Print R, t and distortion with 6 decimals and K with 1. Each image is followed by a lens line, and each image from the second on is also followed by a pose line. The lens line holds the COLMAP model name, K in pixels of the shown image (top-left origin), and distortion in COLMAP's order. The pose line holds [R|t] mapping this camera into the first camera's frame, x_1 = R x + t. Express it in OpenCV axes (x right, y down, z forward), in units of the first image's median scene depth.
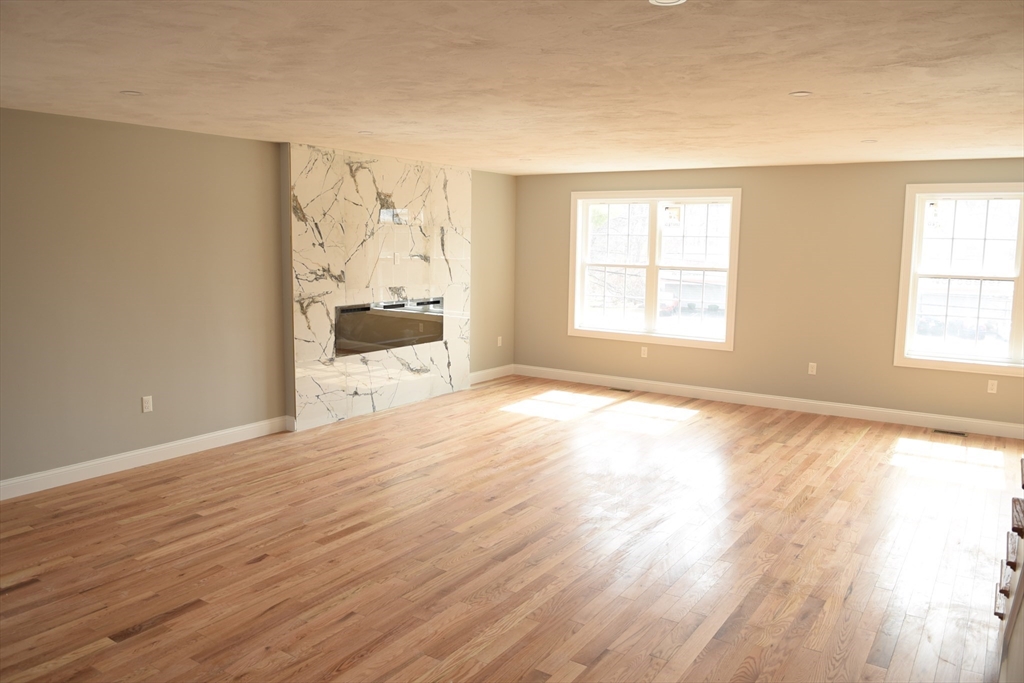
lens RADIAL K [[758.3, 0, 509.1], [0, 758.3, 341.9], [0, 0, 1]] dist [-0.024361, -0.030376]
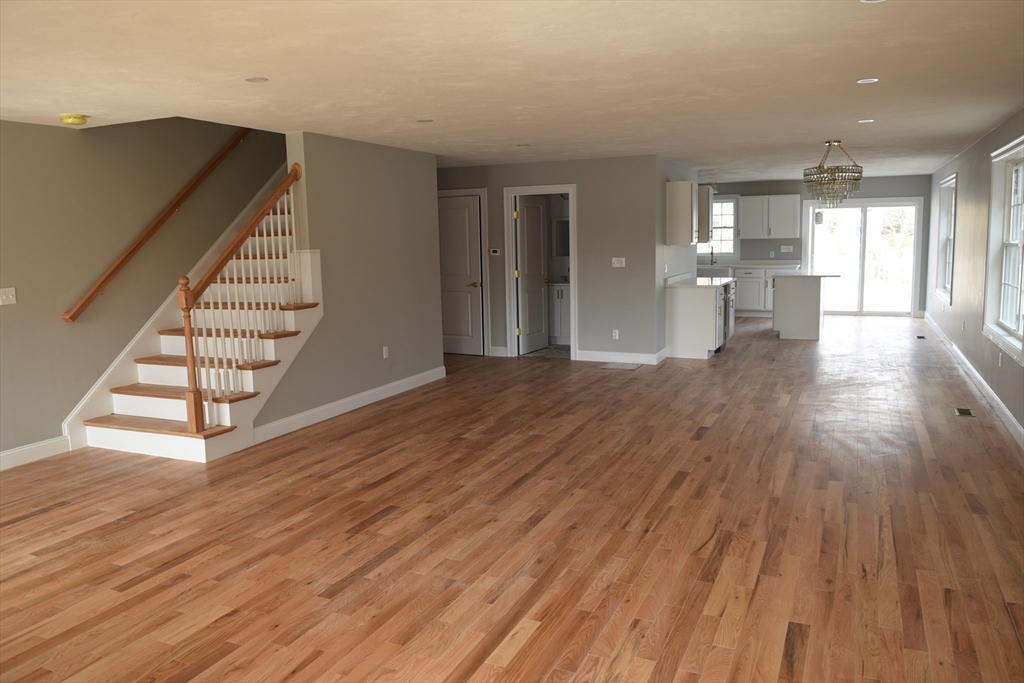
lens RADIAL K [[758.3, 0, 515.2], [0, 758.3, 343.4], [0, 0, 1]] dist [-0.024361, -0.030376]
pose [[-0.985127, 0.031442, -0.168924, 0.188745], [-0.015274, 0.963199, 0.268356, -0.223037], [0.171145, 0.266945, -0.948393, 1.859052]]
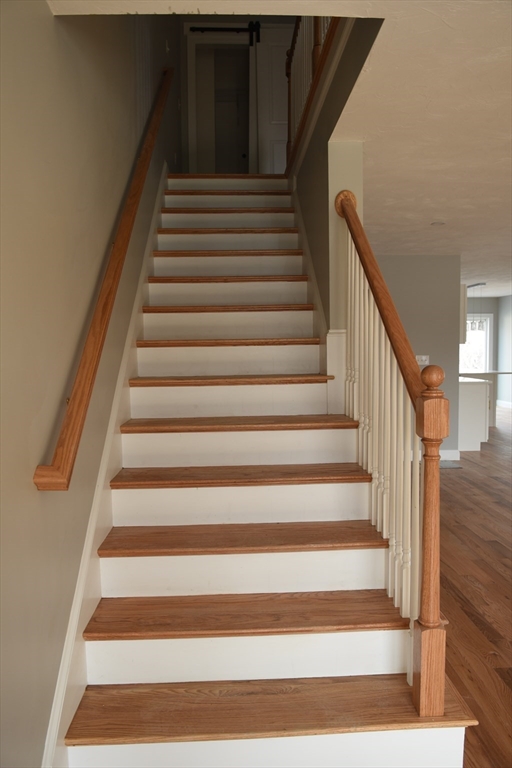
lens RADIAL K [[568.8, 0, 257.7], [0, 568.8, 385.4], [0, 0, 1]] dist [-0.024361, -0.030376]
pose [[-0.804164, 0.035611, -0.593339, 0.810555], [-0.080037, 0.982626, 0.167452, -0.046356], [0.588994, 0.182148, -0.787342, 0.886730]]
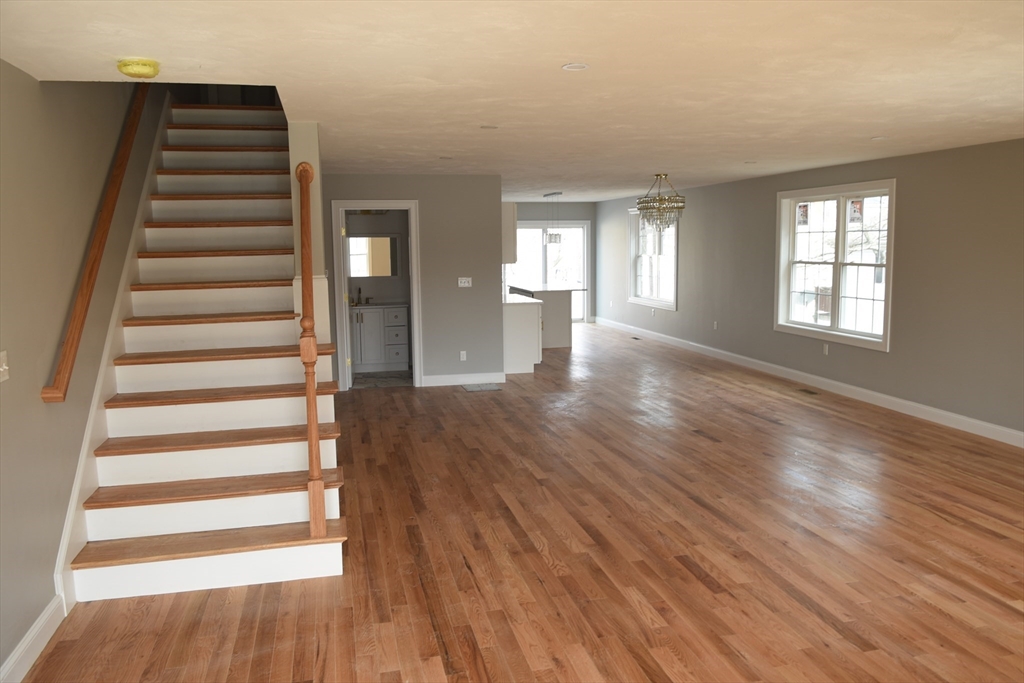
lens RADIAL K [[758.3, 0, 514.9], [0, 758.3, 338.9], [0, 0, 1]] dist [-0.024361, -0.030376]
pose [[-0.672953, 0.089559, -0.734243, 0.936637], [-0.094715, 0.974038, 0.205617, -0.168548], [0.733596, 0.207914, -0.647000, 1.343837]]
